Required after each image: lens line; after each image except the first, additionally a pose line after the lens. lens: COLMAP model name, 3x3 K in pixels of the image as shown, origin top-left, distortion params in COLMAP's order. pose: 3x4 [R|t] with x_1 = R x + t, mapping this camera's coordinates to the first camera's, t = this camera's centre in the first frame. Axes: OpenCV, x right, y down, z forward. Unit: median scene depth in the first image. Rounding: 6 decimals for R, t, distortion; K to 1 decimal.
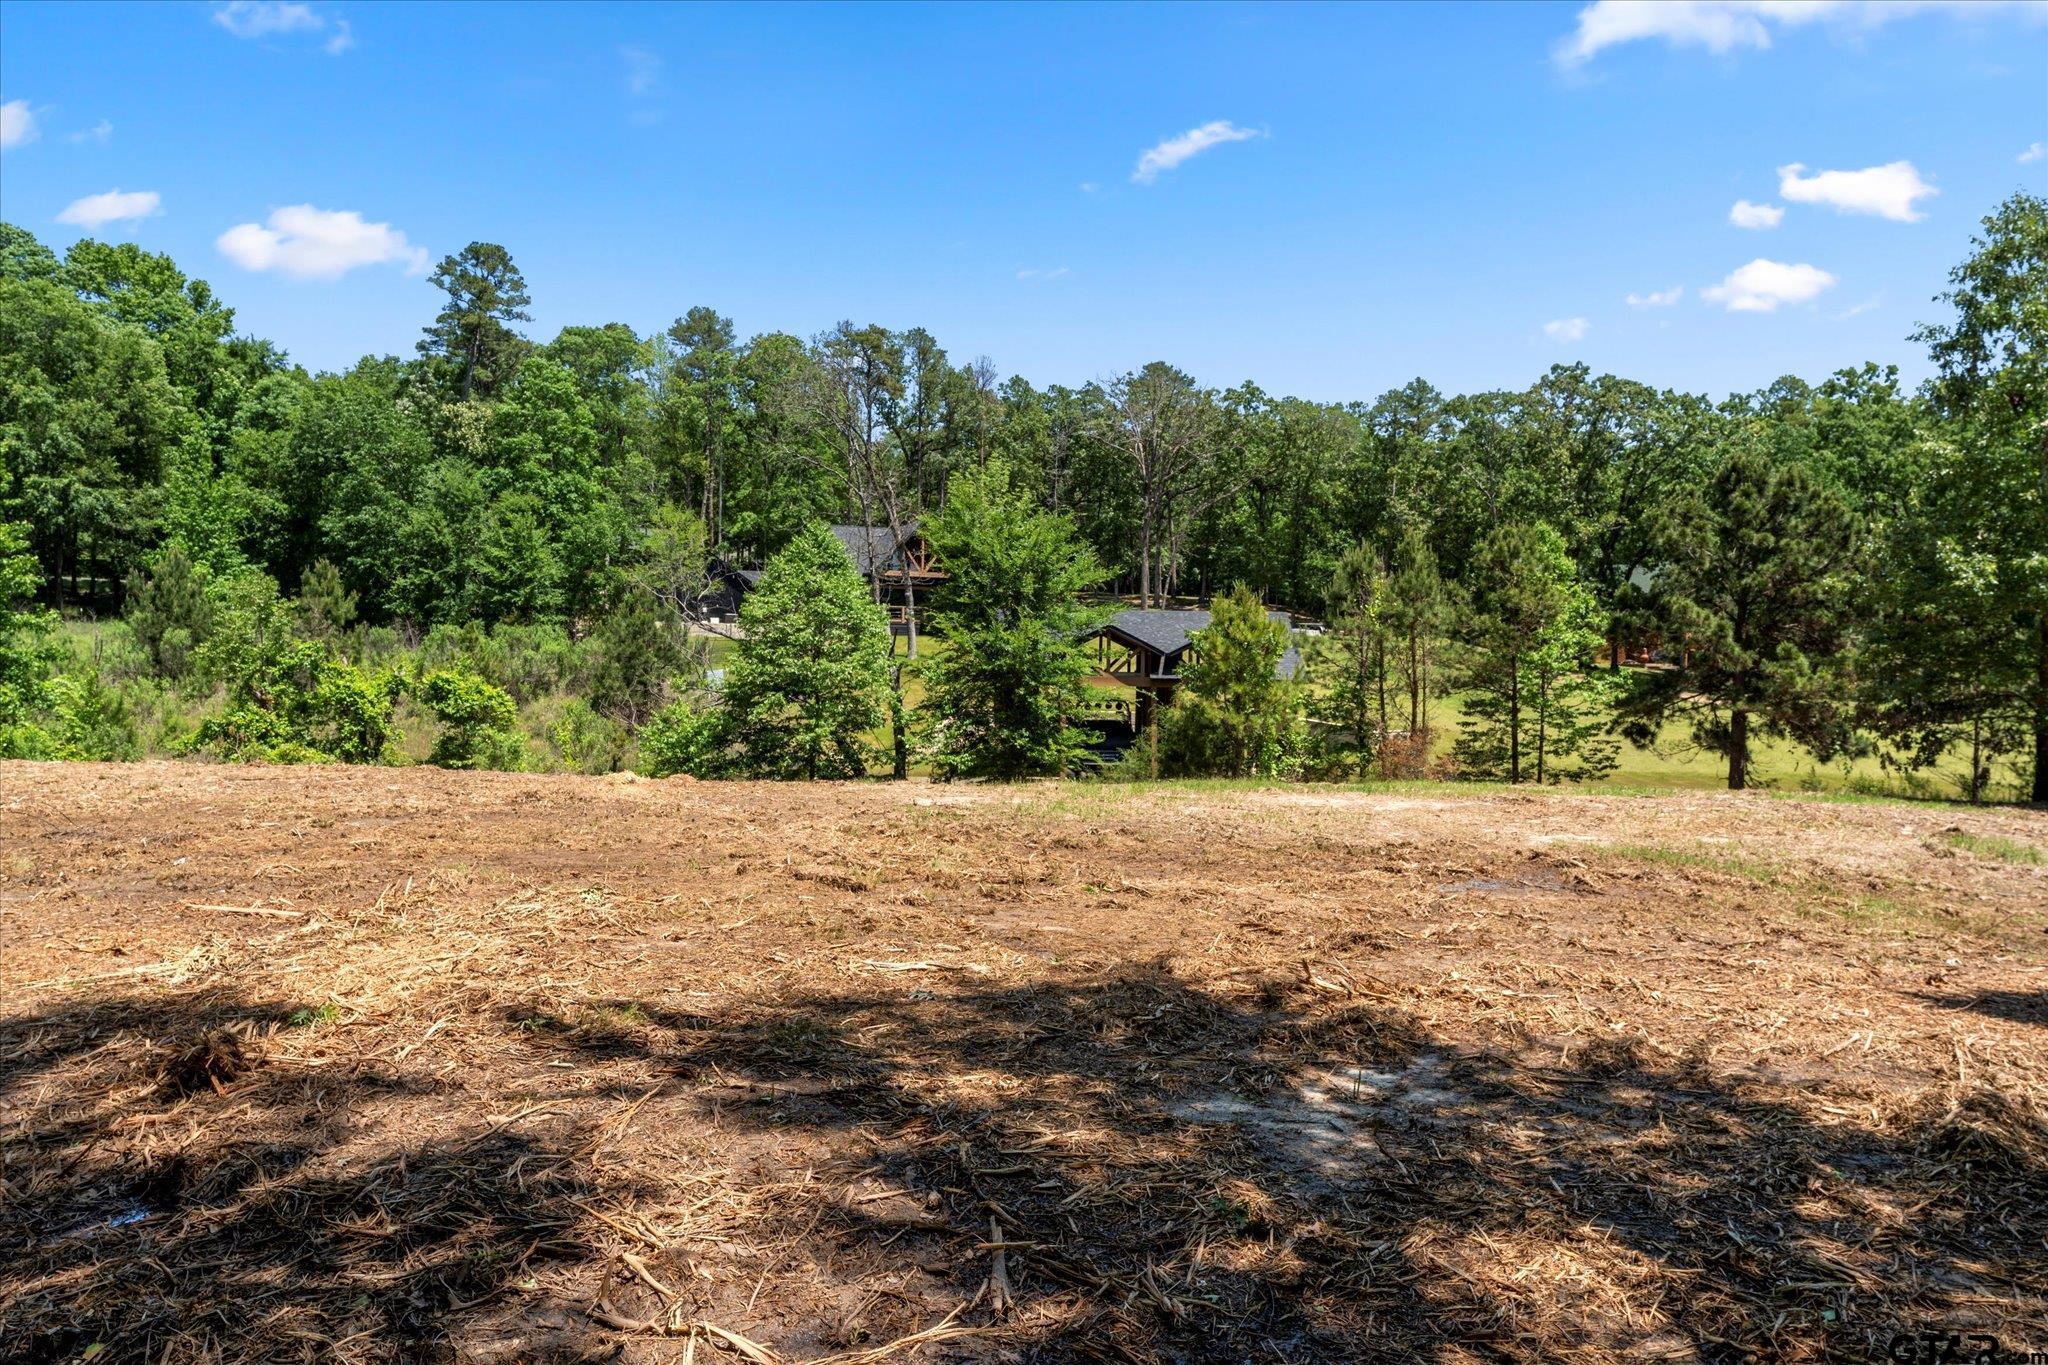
lens RADIAL K [[1334.0, 0, 1024.0], [0, 1334.0, 682.5], [0, 0, 1]] dist [0.002266, 0.000780]
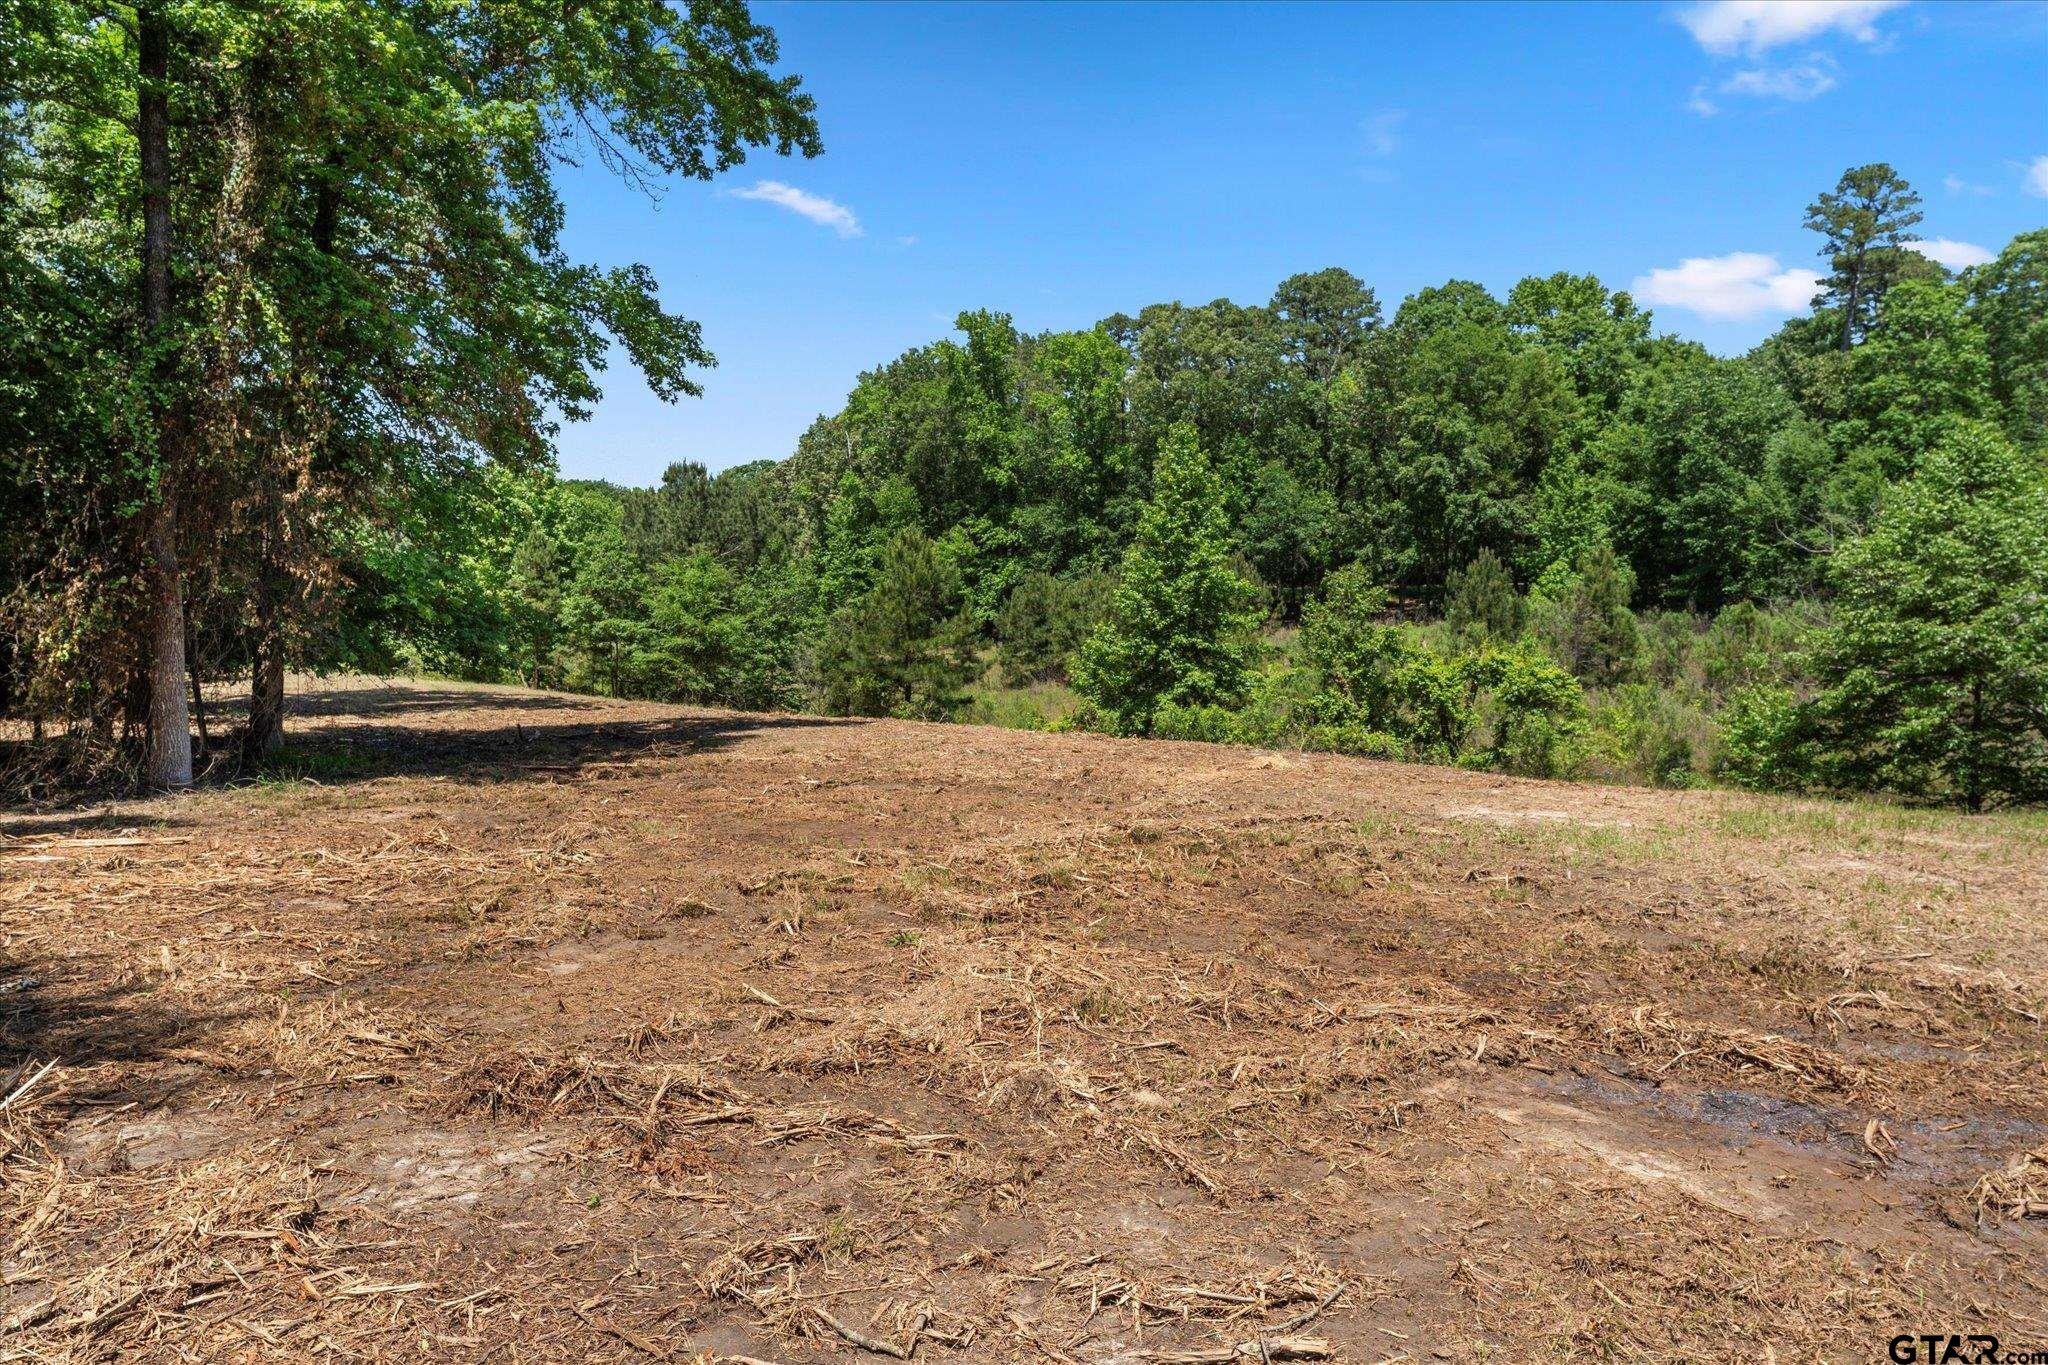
lens RADIAL K [[1334.0, 0, 1024.0], [0, 1334.0, 682.5], [0, 0, 1]] dist [0.002266, 0.000780]
pose [[0.515842, 0.001803, -0.856682, 0.059648], [0.002976, 0.999988, 0.003897, 0.002574], [0.856679, -0.004560, 0.515830, 0.080936]]
